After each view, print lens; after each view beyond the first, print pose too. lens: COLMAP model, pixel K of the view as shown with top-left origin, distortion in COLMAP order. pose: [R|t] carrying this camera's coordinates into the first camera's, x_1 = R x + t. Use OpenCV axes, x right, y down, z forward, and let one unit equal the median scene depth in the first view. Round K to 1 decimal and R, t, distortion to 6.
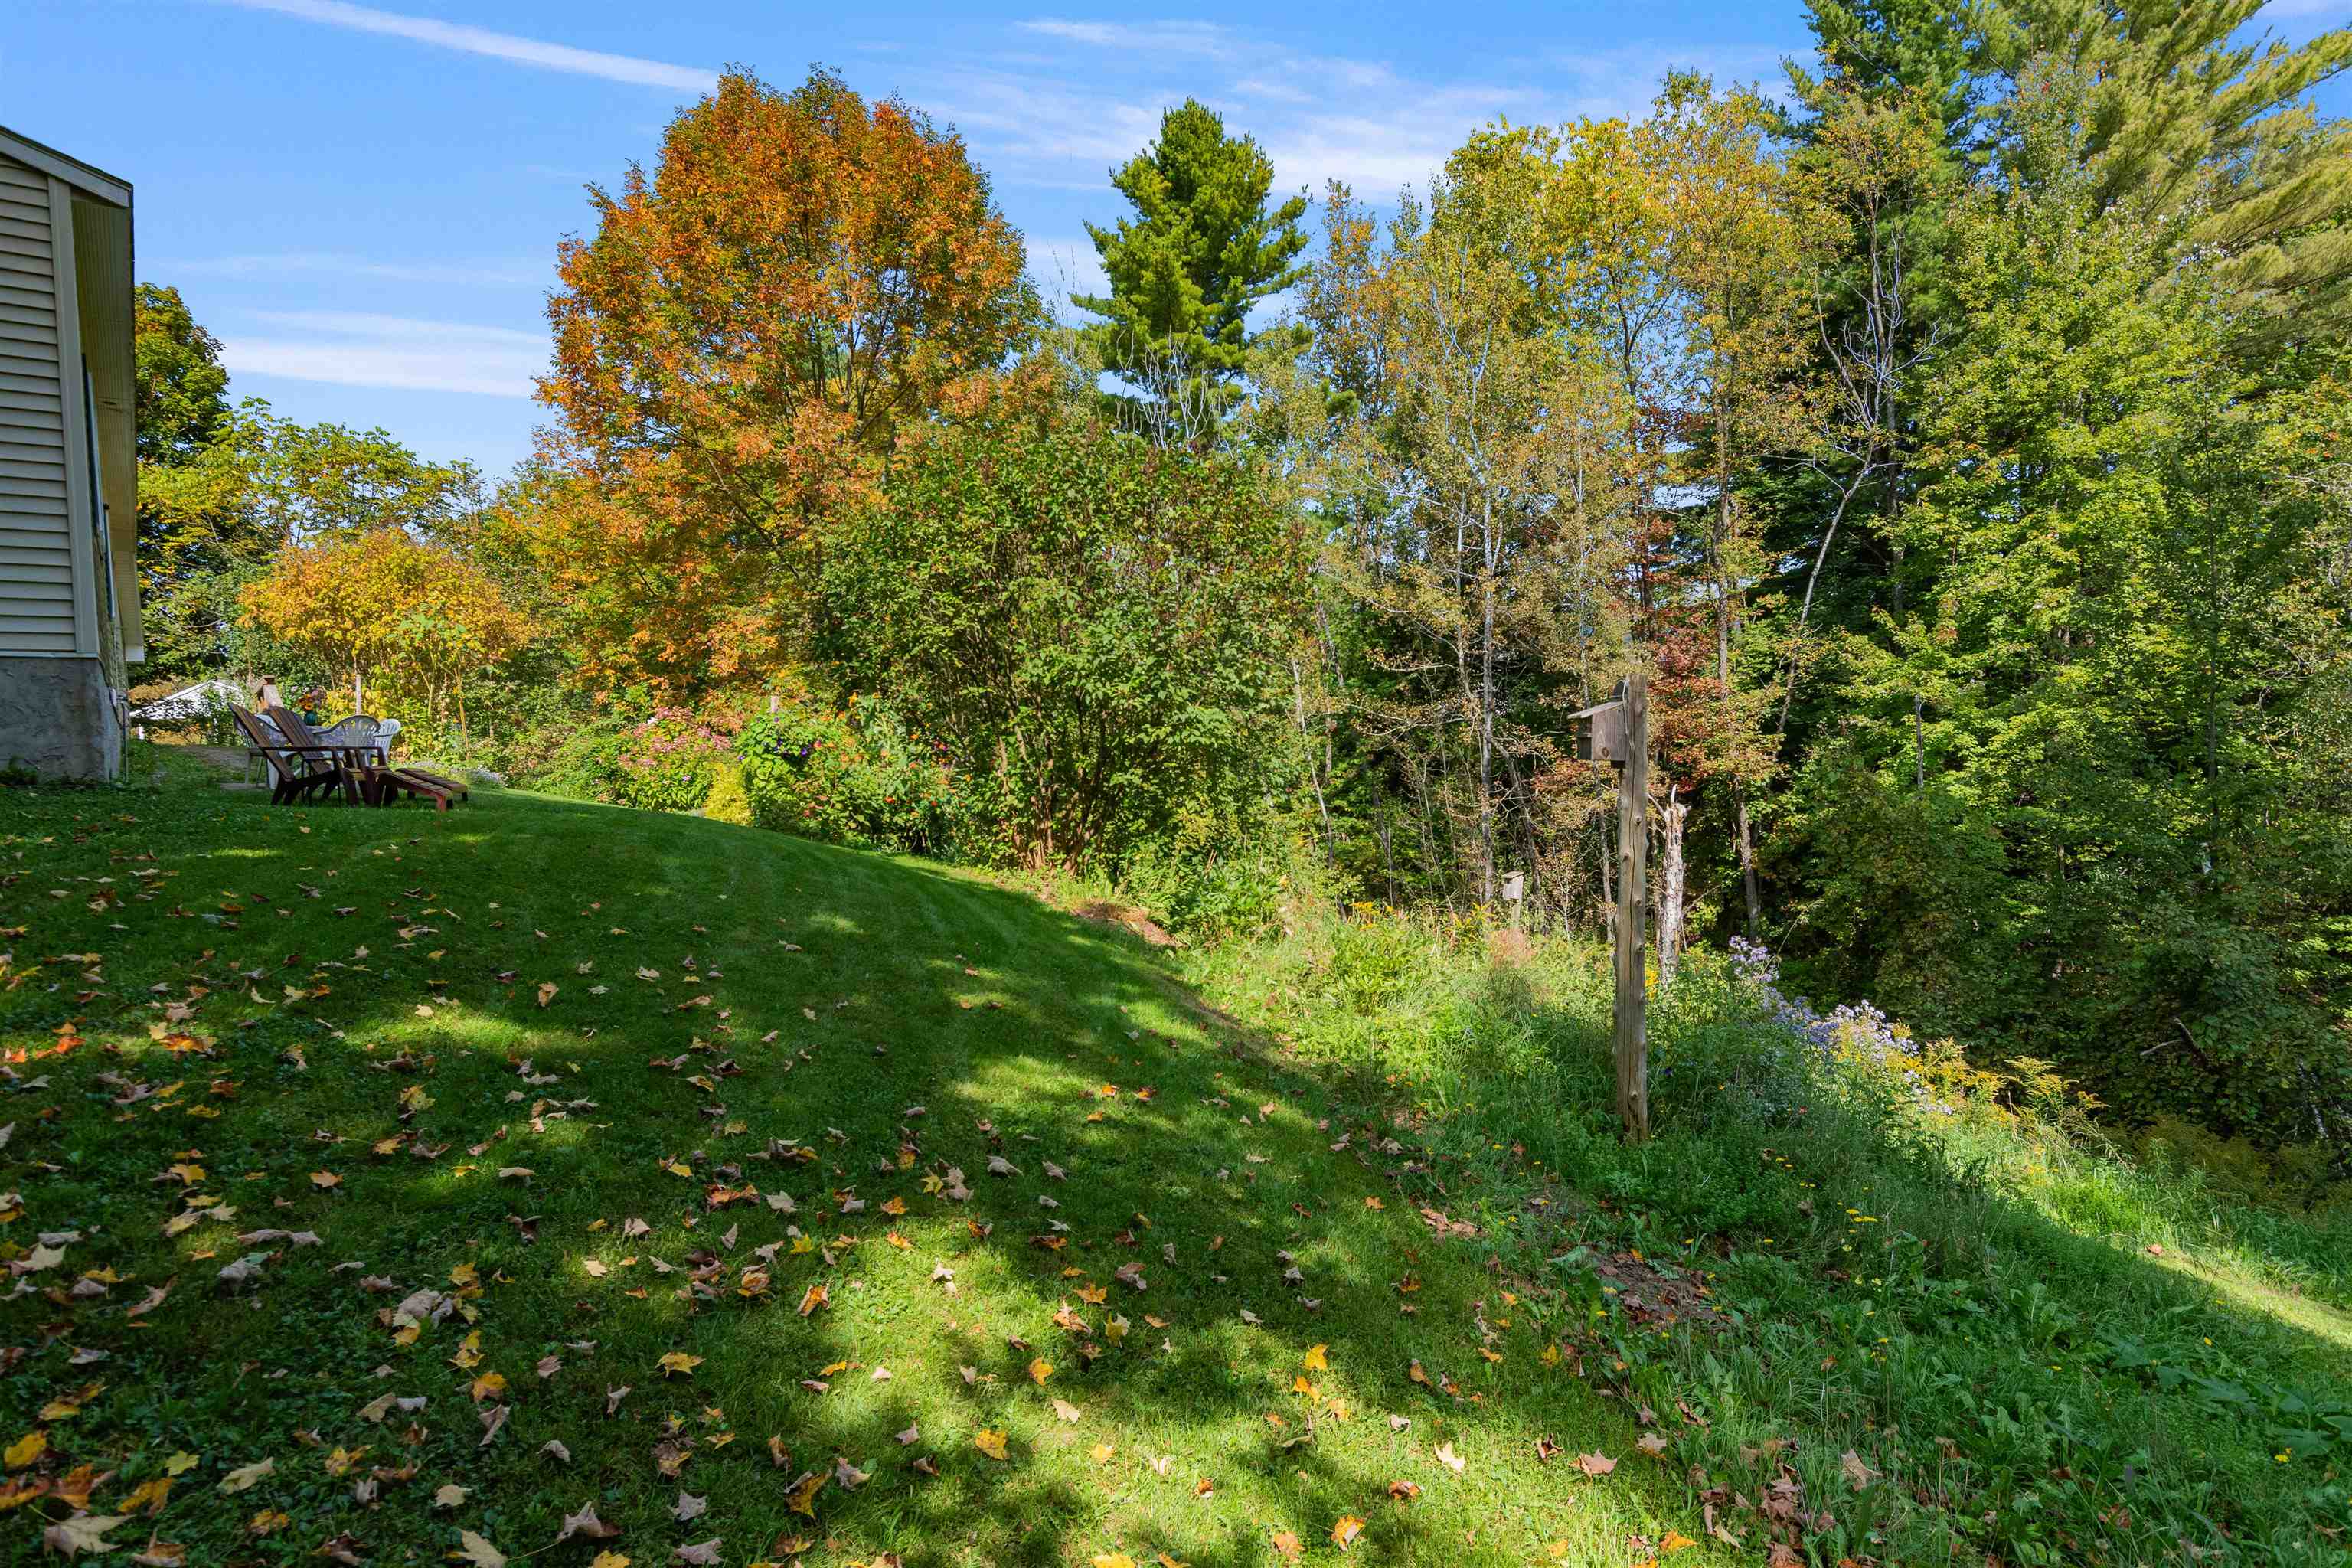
lens RADIAL K [[1289.0, 0, 1176.0], [0, 1289.0, 784.0], [0, 0, 1]] dist [-0.001440, -0.000588]
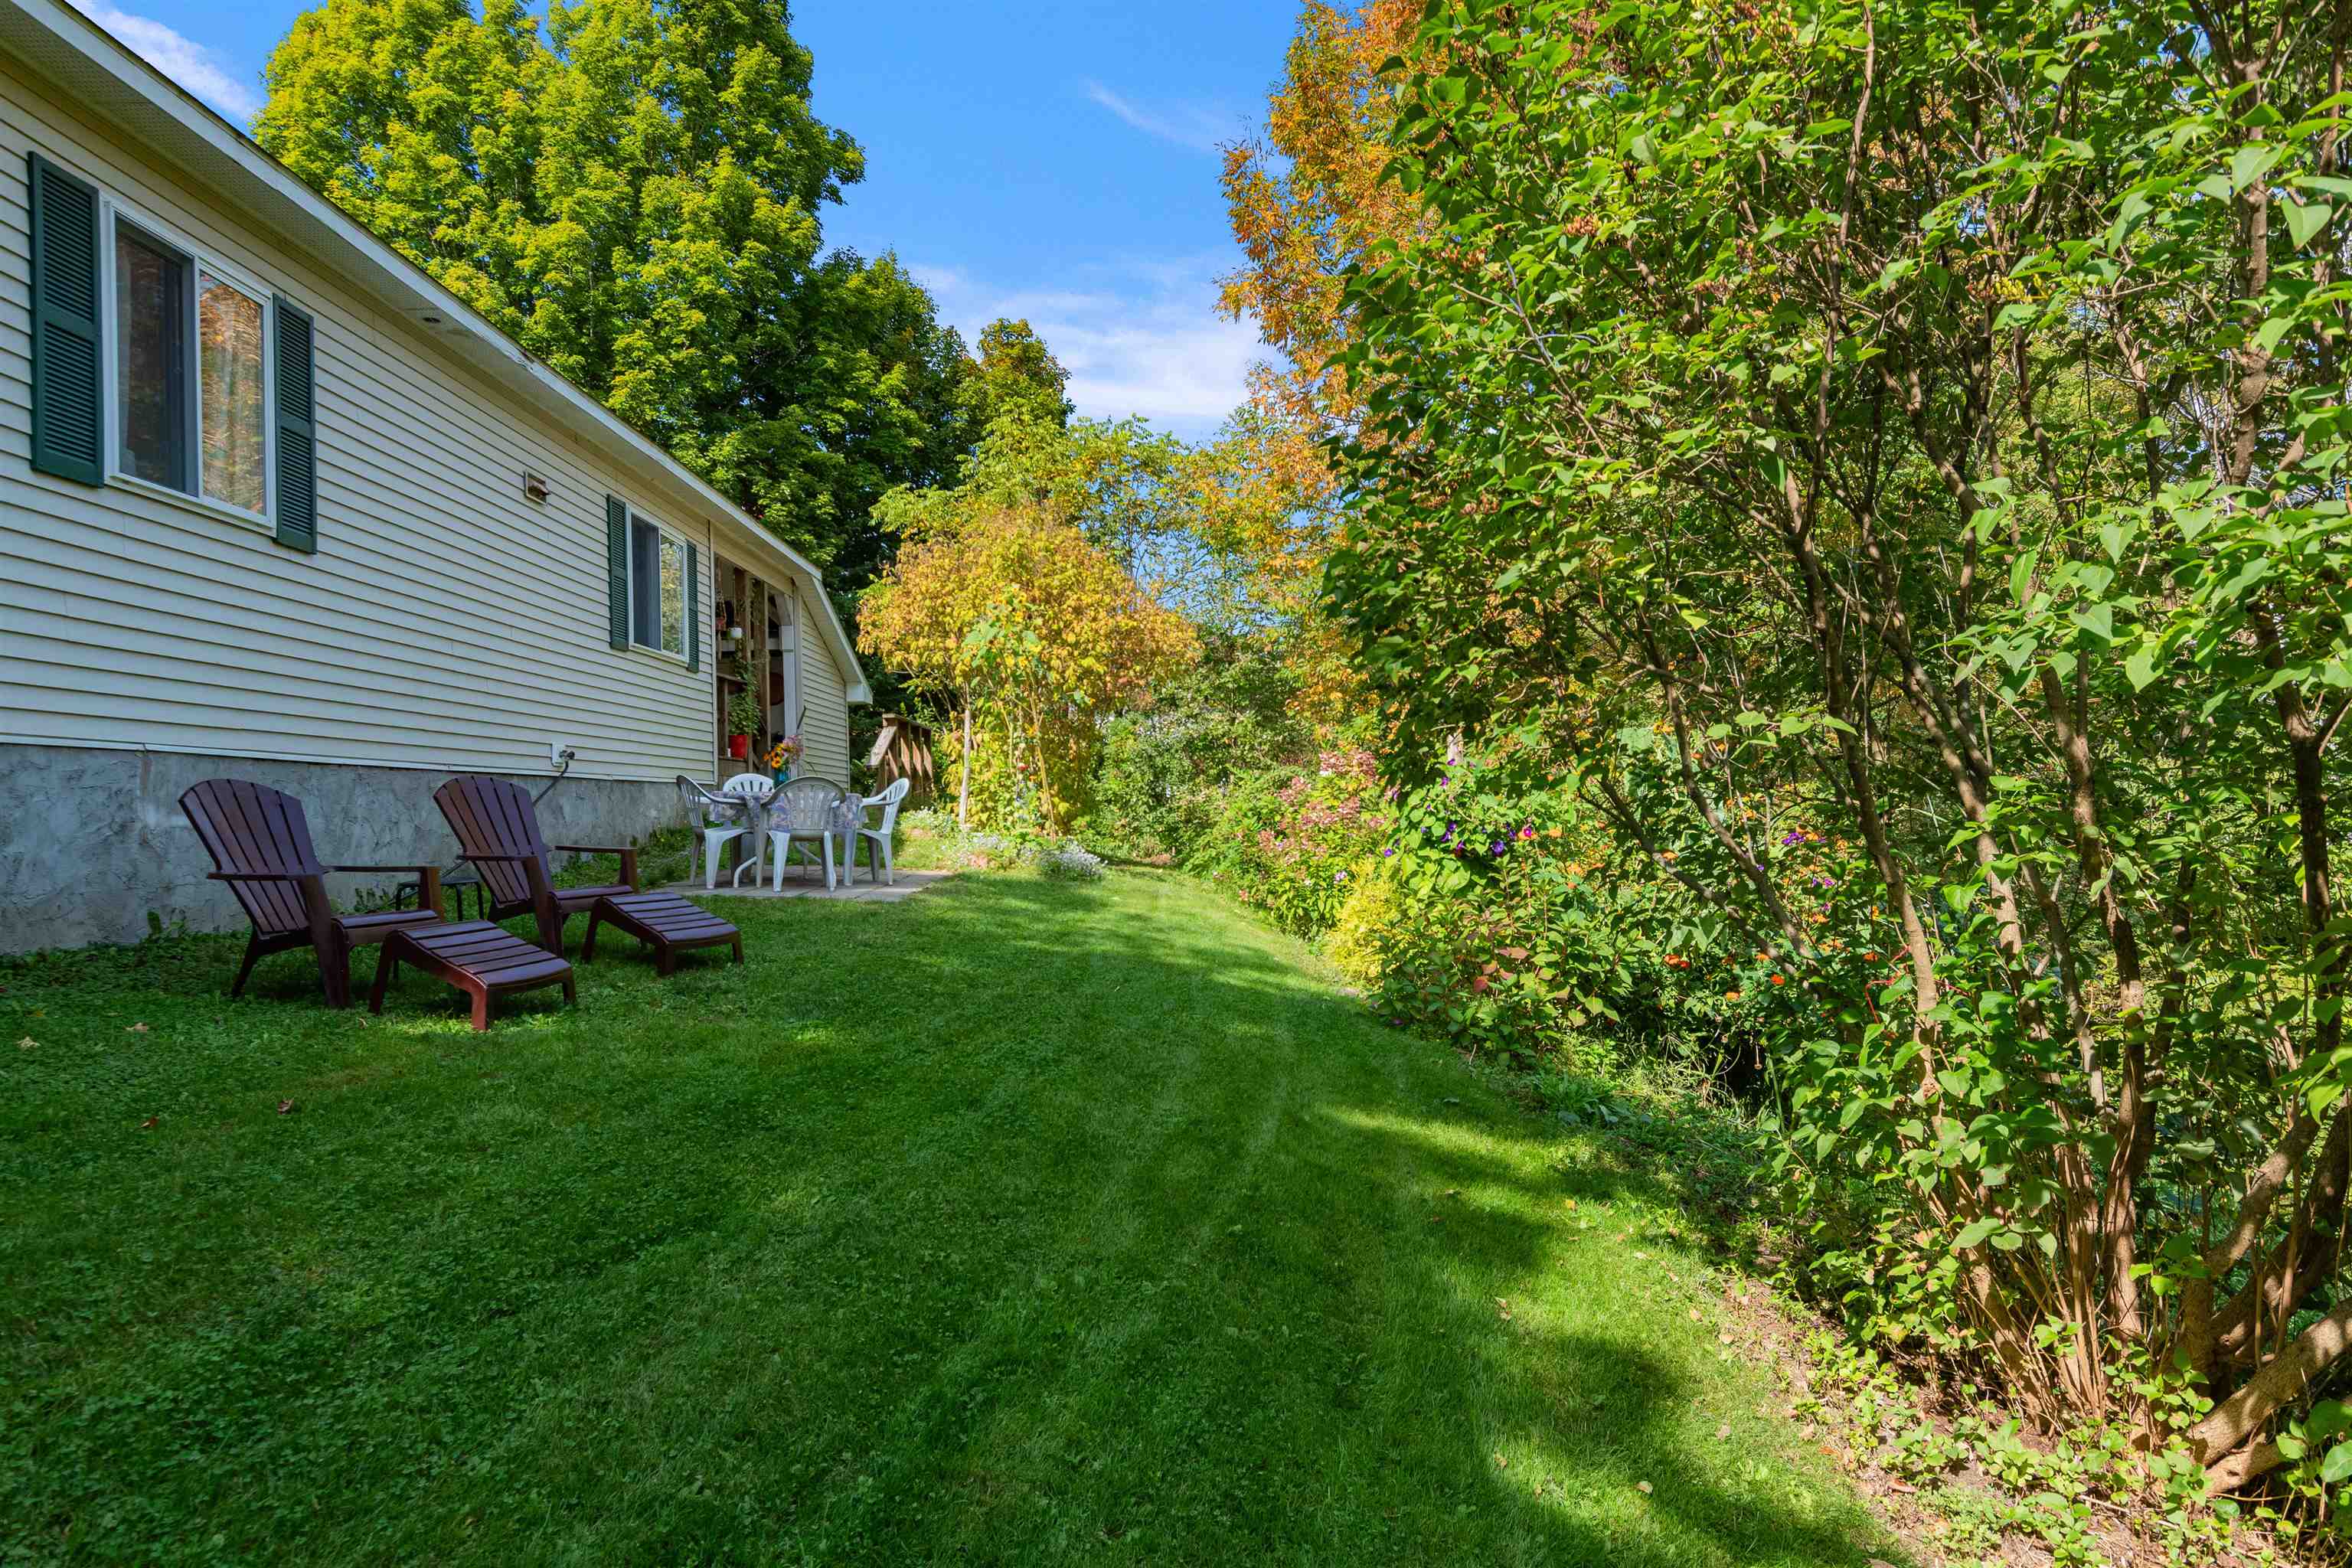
lens RADIAL K [[1383.6, 0, 1176.0], [0, 1383.6, 784.0], [0, 0, 1]] dist [-0.001631, -0.000388]
pose [[0.781494, 0.004213, -0.623898, -0.157751], [-0.016226, 0.999776, -0.013574, -0.106815], [0.623701, 0.020731, 0.781388, 1.399551]]
